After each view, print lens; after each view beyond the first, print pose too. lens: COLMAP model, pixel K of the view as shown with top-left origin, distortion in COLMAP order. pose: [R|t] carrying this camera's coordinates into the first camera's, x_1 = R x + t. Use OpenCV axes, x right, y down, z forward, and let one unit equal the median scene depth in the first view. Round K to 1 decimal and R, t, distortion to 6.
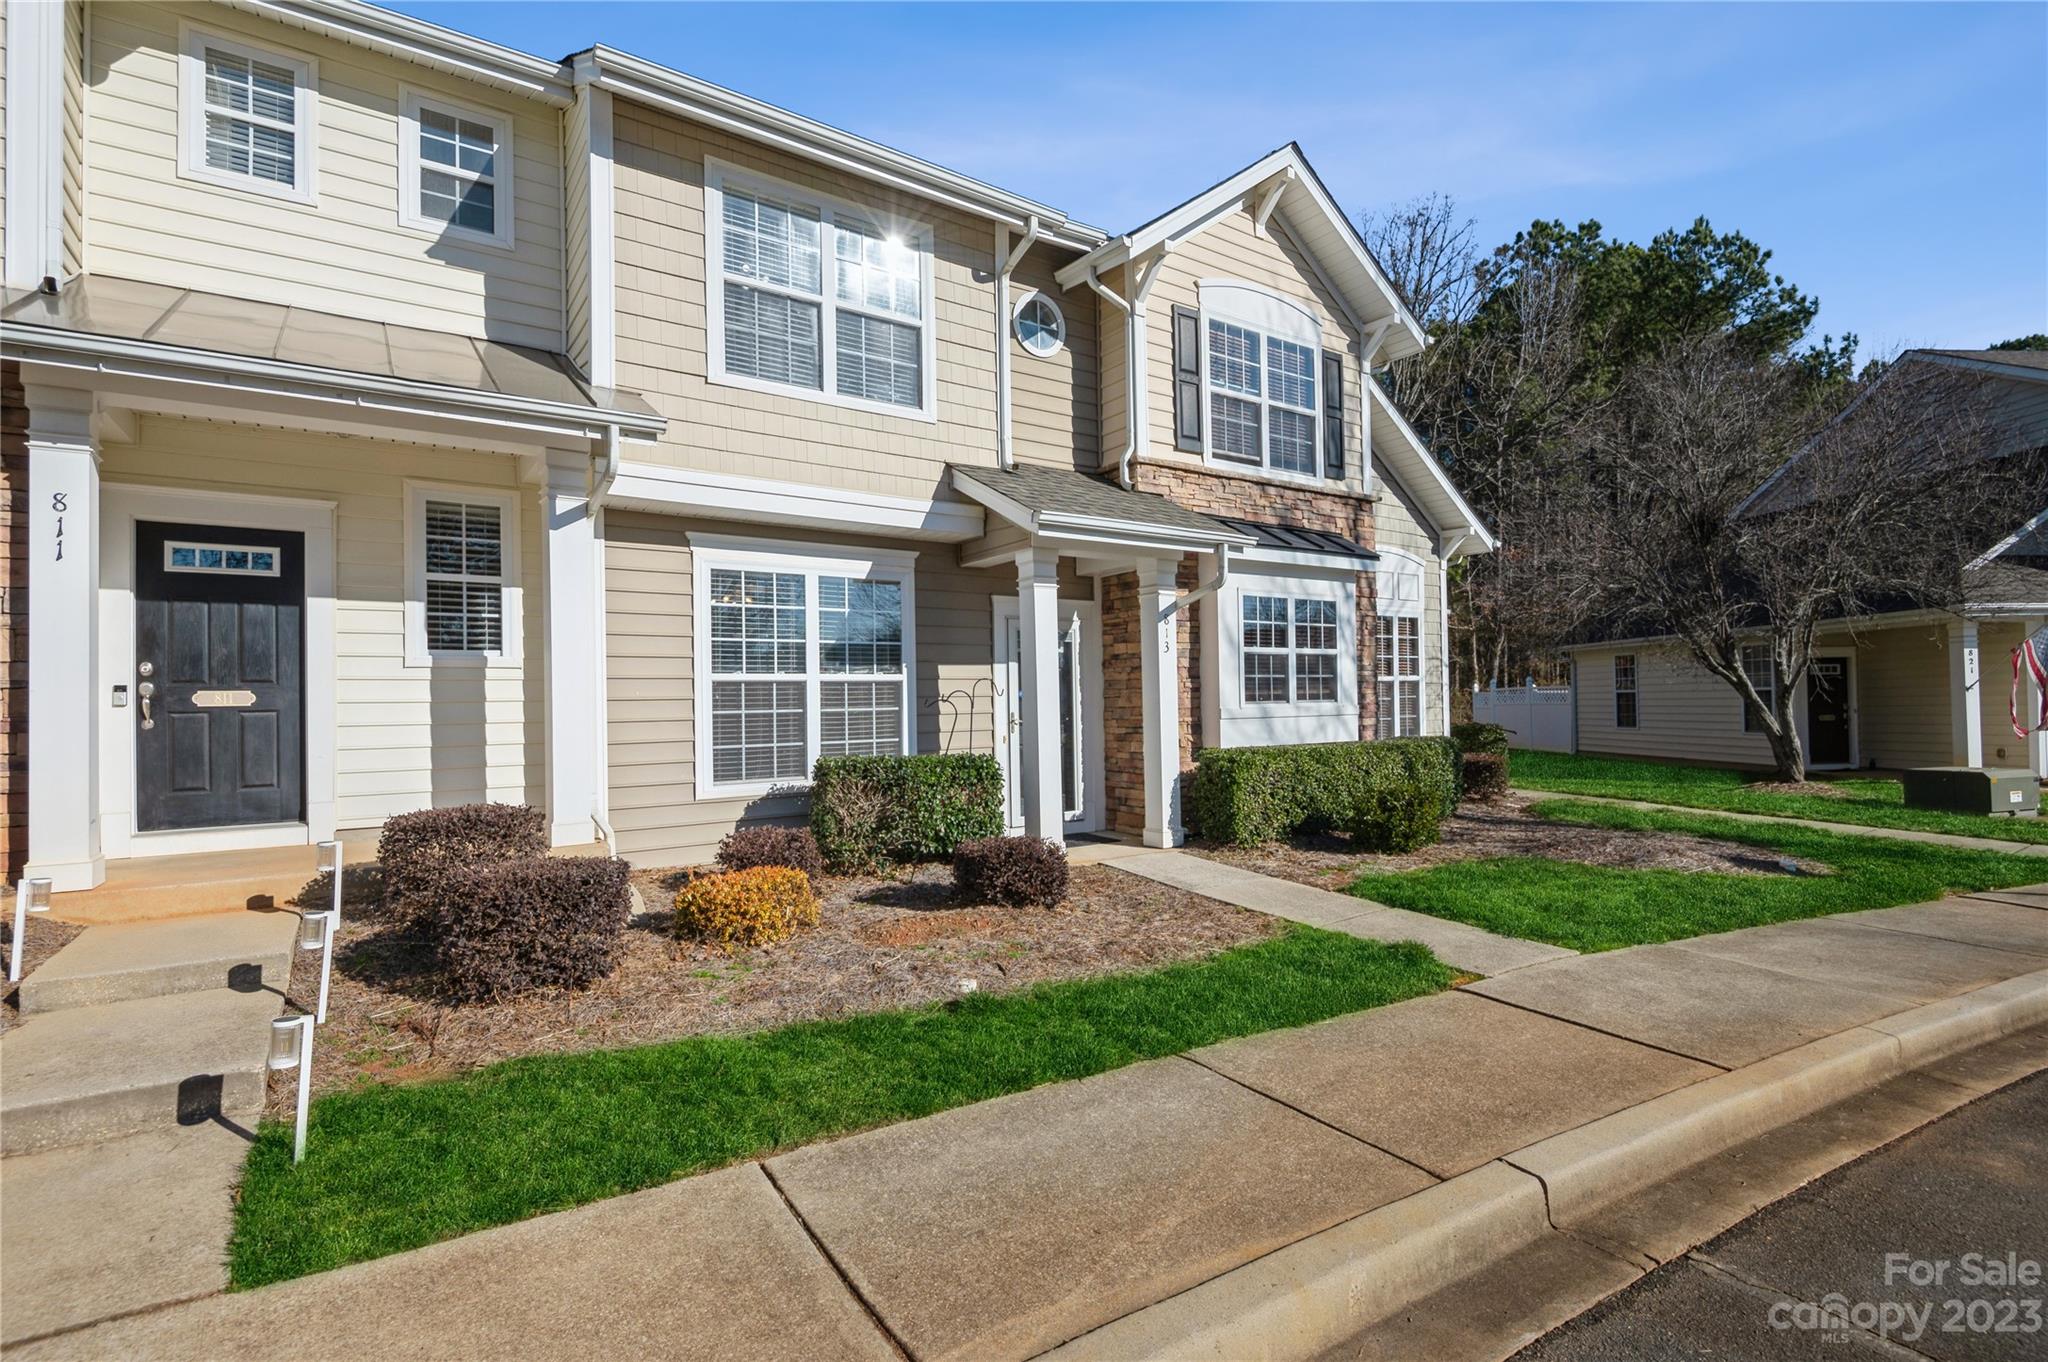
lens RADIAL K [[931.2, 0, 1077.6], [0, 931.2, 686.0], [0, 0, 1]] dist [0.021349, -0.015341]
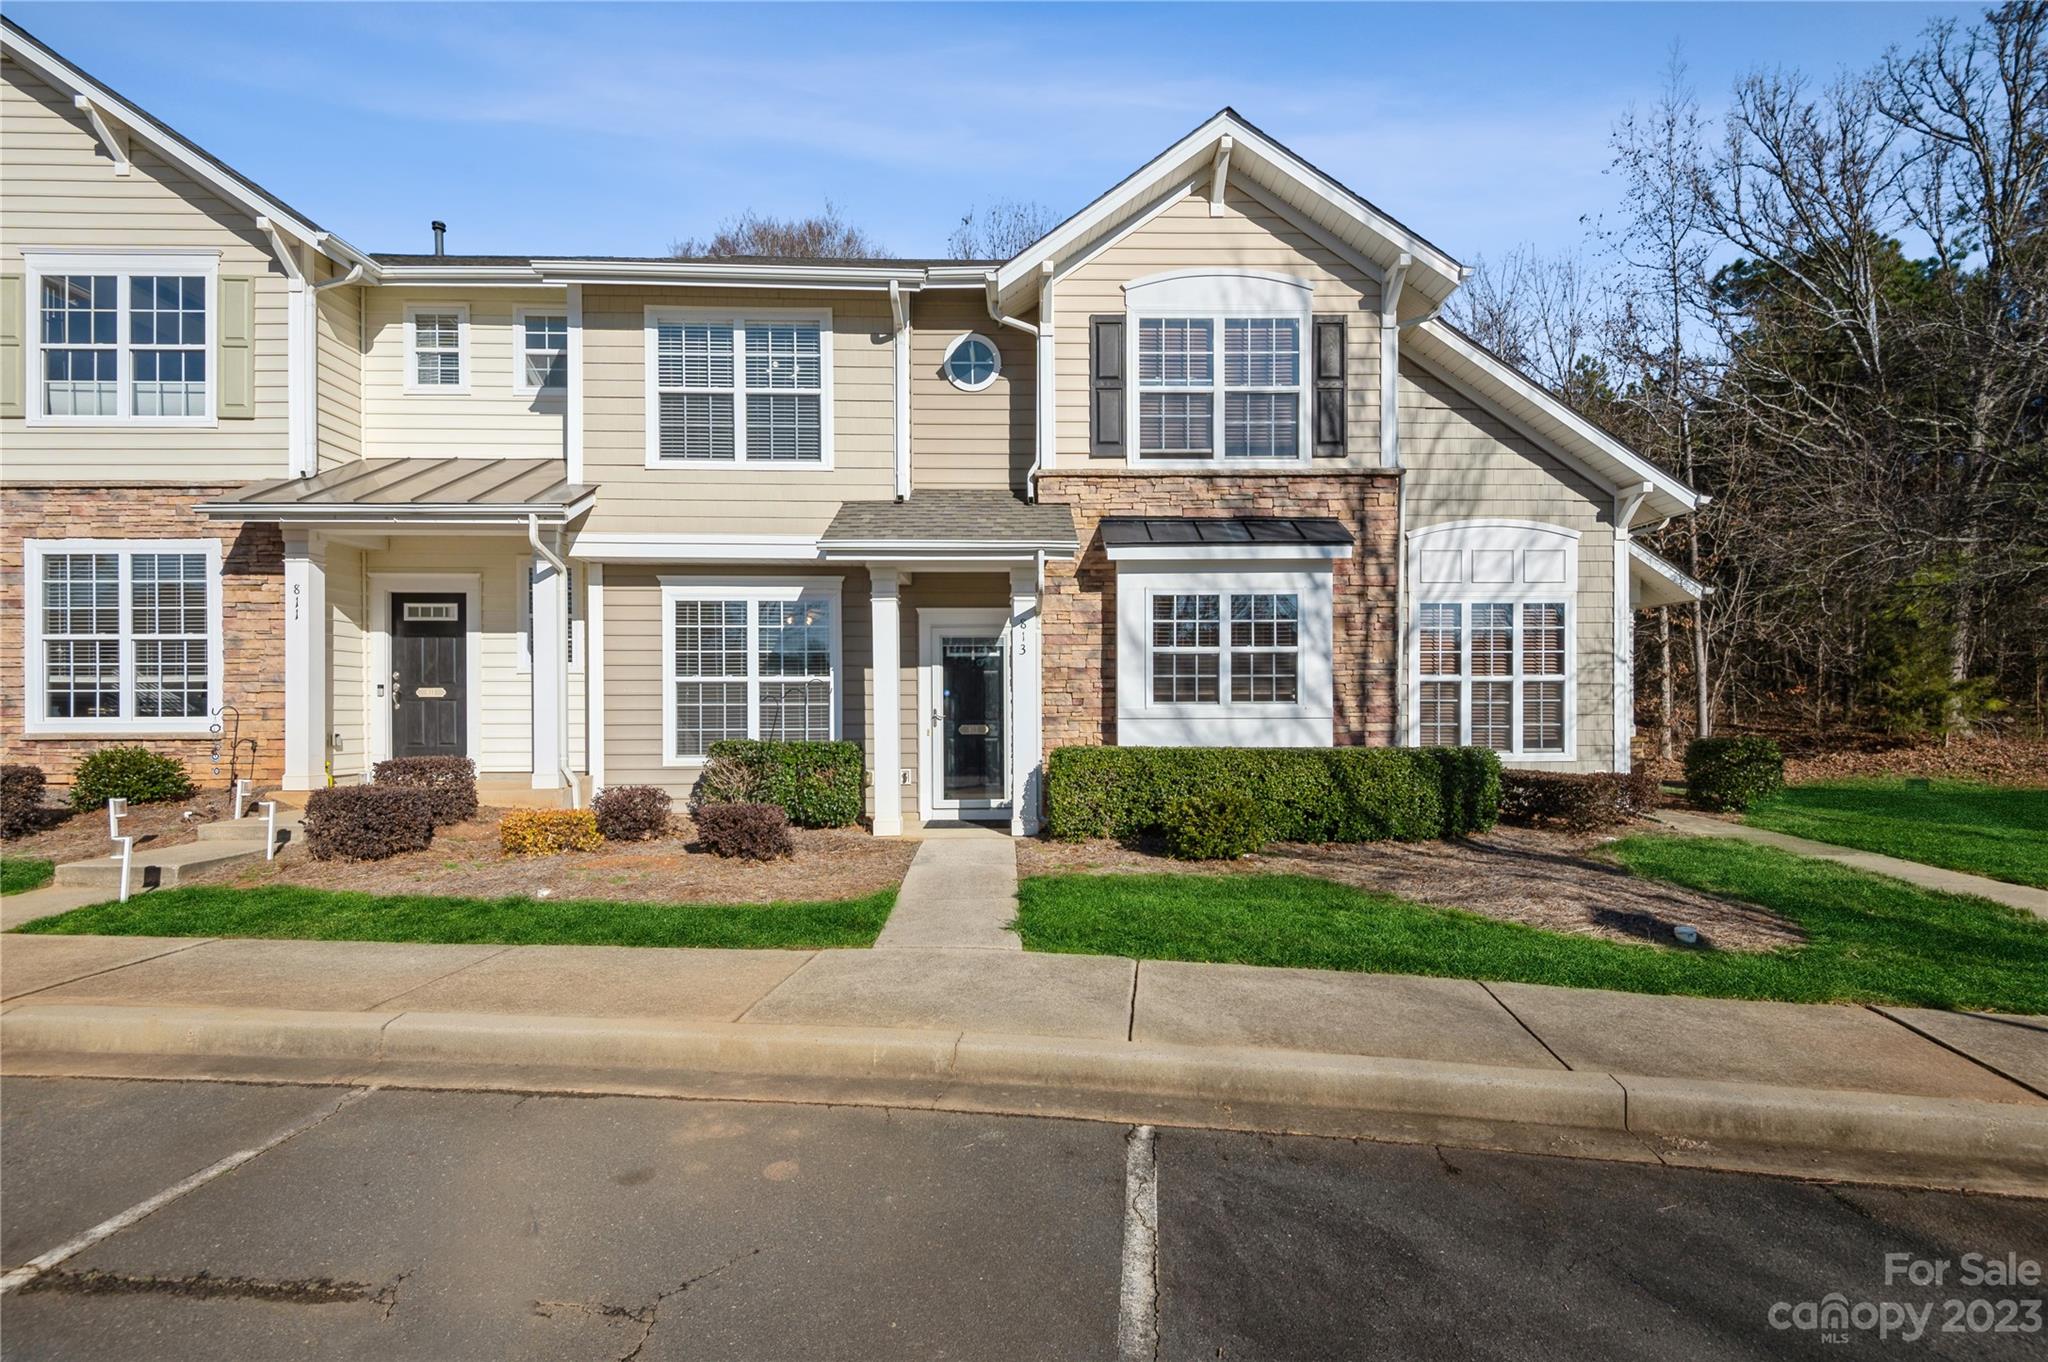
lens RADIAL K [[931.2, 0, 1056.9], [0, 931.2, 712.6], [0, 0, 1]] dist [0.021349, -0.015341]
pose [[0.839212, 0.016494, -0.543554, 0.712380], [-0.001319, 0.999599, 0.028295, 0.000207], [0.543803, -0.023029, 0.838897, 0.119953]]
